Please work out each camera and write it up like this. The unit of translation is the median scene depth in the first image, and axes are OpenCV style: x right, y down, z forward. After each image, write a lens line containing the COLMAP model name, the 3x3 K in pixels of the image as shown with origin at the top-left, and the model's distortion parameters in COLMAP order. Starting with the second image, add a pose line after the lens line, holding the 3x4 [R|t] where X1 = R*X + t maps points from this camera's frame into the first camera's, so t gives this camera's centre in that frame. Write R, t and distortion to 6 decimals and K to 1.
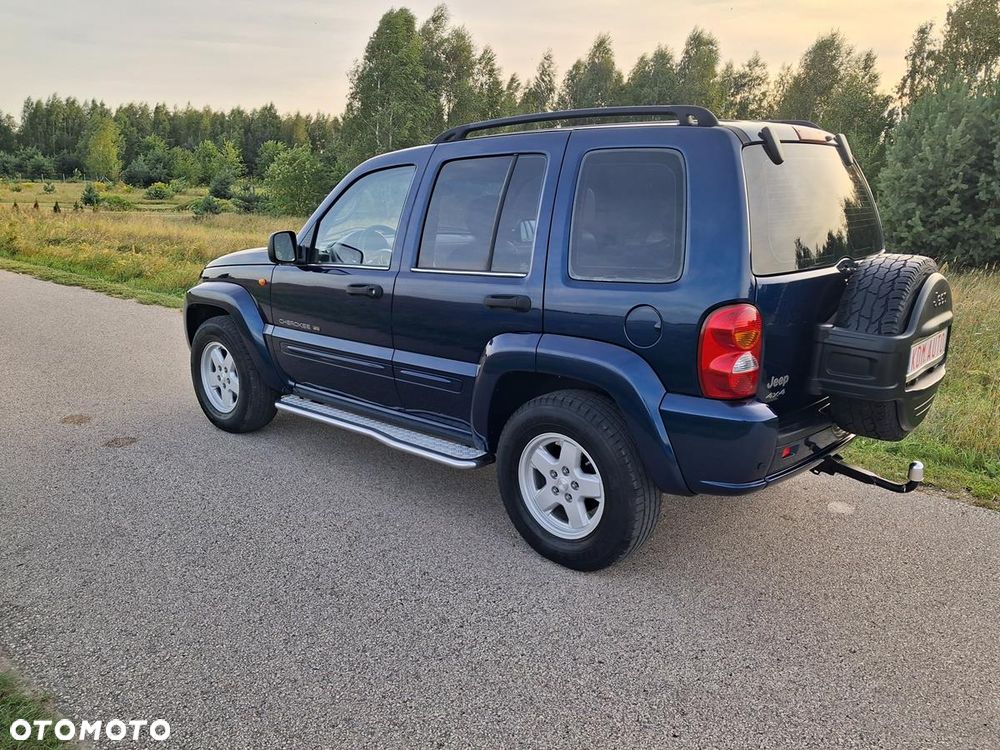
lens RADIAL K [[858.9, 0, 500.0], [0, 858.9, 375.0], [0, 0, 1]] dist [0.016415, -0.012938]
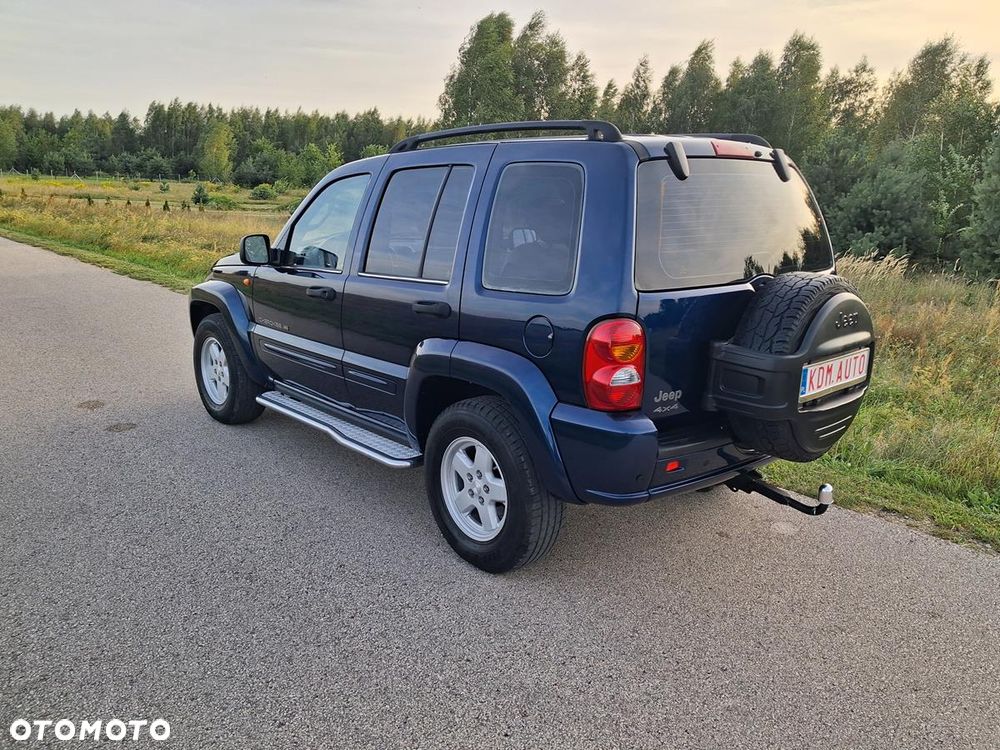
lens RADIAL K [[858.9, 0, 500.0], [0, 858.9, 375.0], [0, 0, 1]] dist [0.016415, -0.012938]
pose [[0.992552, 0.040534, -0.114884, 0.165666], [-0.041143, 0.999149, -0.002938, -0.003894], [0.114667, 0.007643, 0.993375, -0.013377]]
